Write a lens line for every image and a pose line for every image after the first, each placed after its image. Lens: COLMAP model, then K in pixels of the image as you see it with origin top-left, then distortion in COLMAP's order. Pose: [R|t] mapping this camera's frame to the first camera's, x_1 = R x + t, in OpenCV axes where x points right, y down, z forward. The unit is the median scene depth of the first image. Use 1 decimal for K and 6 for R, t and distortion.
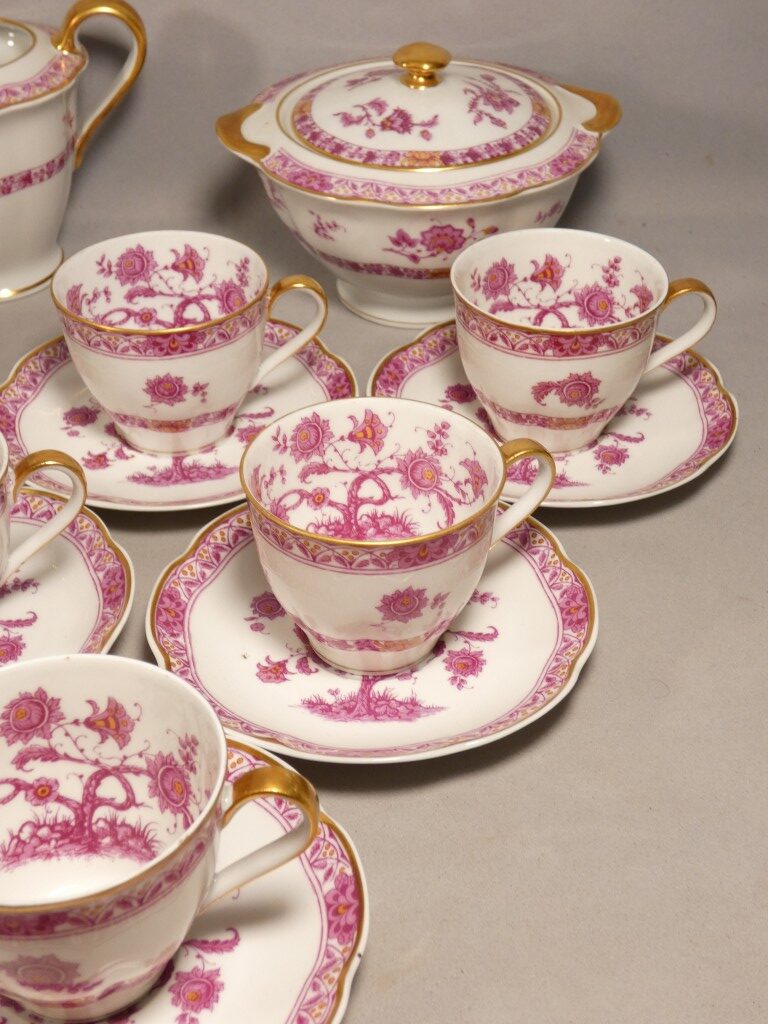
lens RADIAL K [[1436.8, 0, 390.7], [0, 1436.8, 523.1], [0, 0, 1]] dist [0.026326, 0.000000]
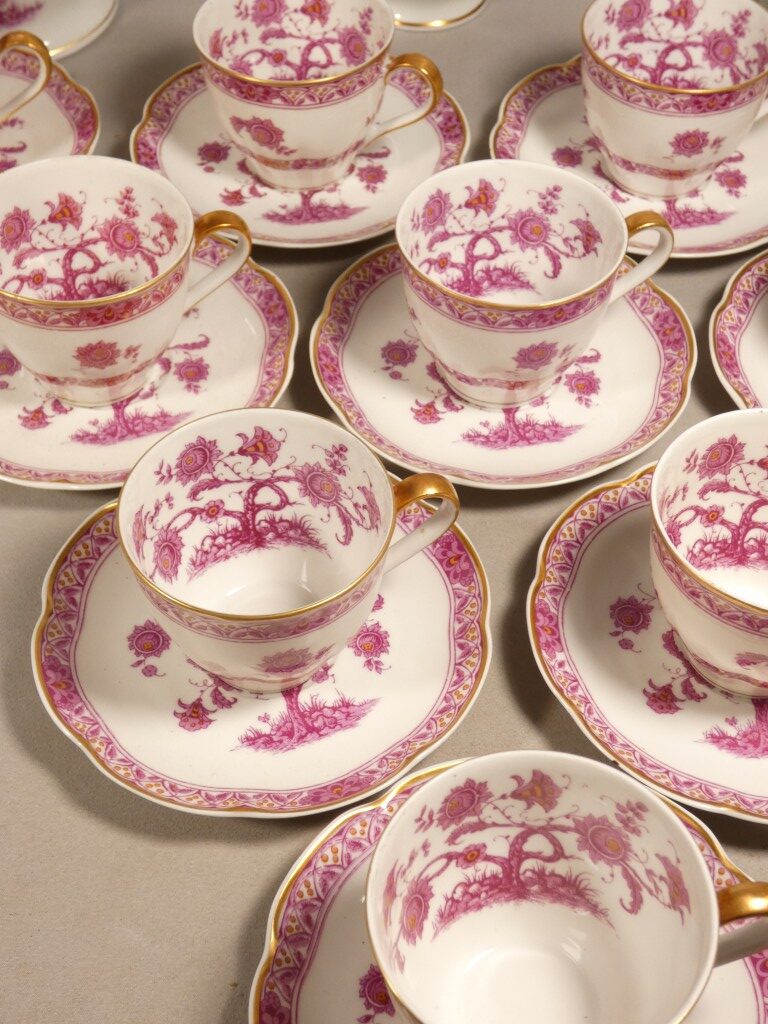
lens RADIAL K [[1436.8, 0, 386.9], [0, 1436.8, 512.3], [0, 0, 1]] dist [0.026326, 0.000000]
pose [[0.999297, 0.034325, -0.015062, -0.330991], [-0.029999, 0.973269, 0.227699, -0.056996], [0.022475, -0.227087, 0.973615, -0.127059]]
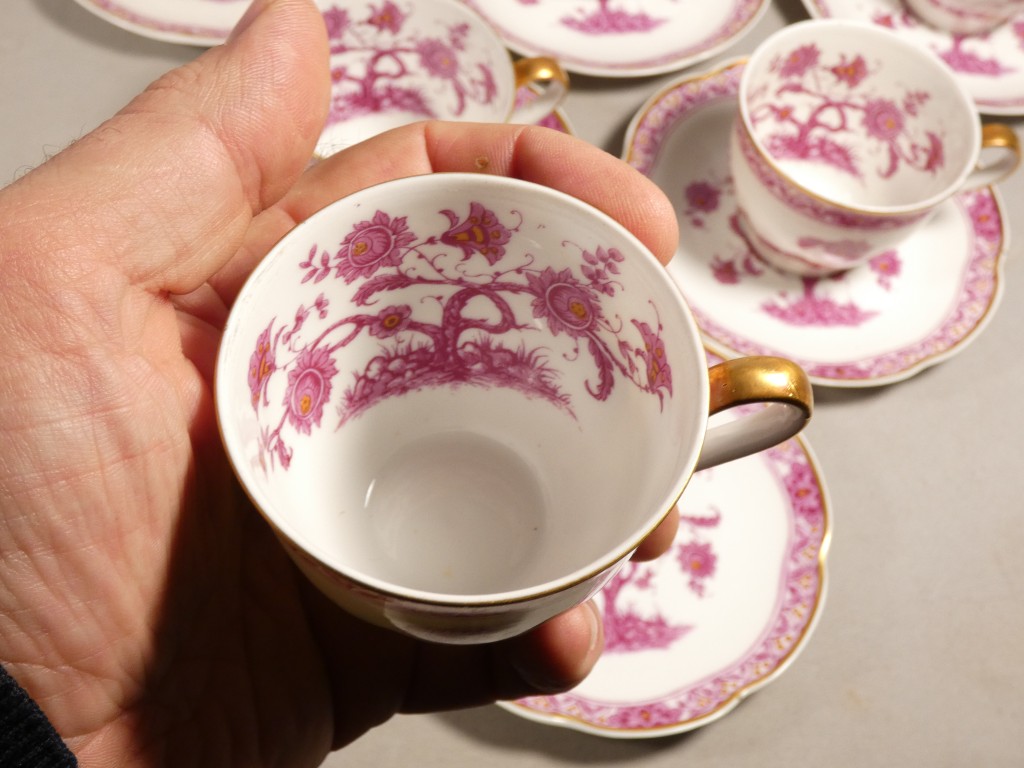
lens RADIAL K [[1436.8, 0, 518.2], [0, 1436.8, 379.0], [0, 0, 1]] dist [0.026326, 0.000000]
pose [[0.991007, 0.090789, 0.098301, -0.400810], [-0.123654, 0.902094, 0.413445, -0.080287], [-0.051141, -0.421882, 0.905207, -0.220792]]
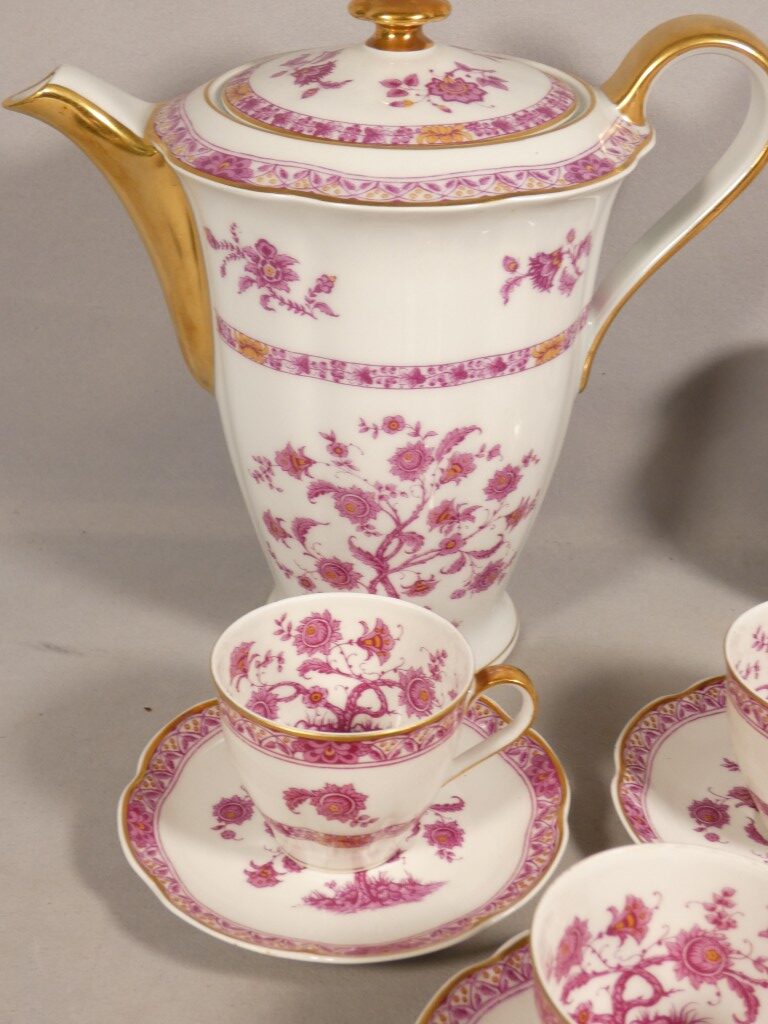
lens RADIAL K [[1436.8, 0, 387.6], [0, 1436.8, 515.1], [0, 0, 1]] dist [0.026326, 0.000000]
pose [[0.998308, 0.036997, -0.044850, -0.647477], [-0.043629, 0.986588, -0.157291, -0.101814], [0.038429, 0.158981, 0.986533, 0.138706]]
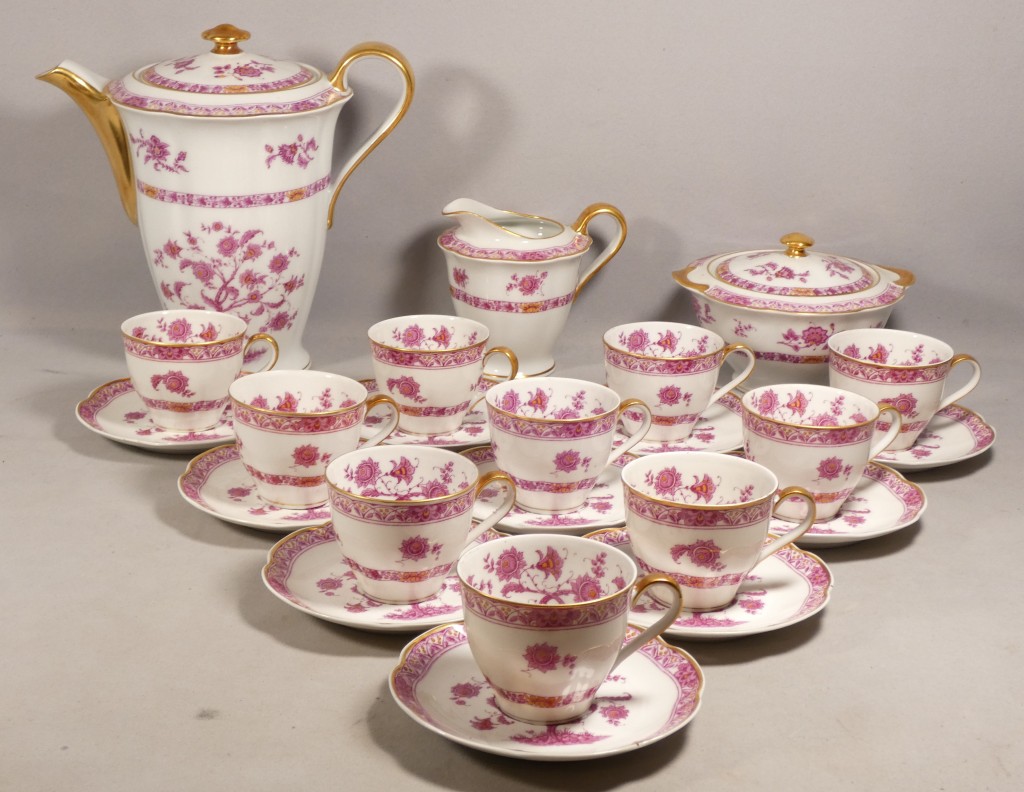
lens RADIAL K [[1668.7, 0, 509.8], [0, 1668.7, 398.9], [0, 0, 1]] dist [0.053926, 0.000000]
pose [[0.998757, 0.038226, -0.031993, -0.263950], [-0.046100, 0.952478, -0.301100, 0.496484], [0.018963, 0.302200, 0.953056, -0.887324]]
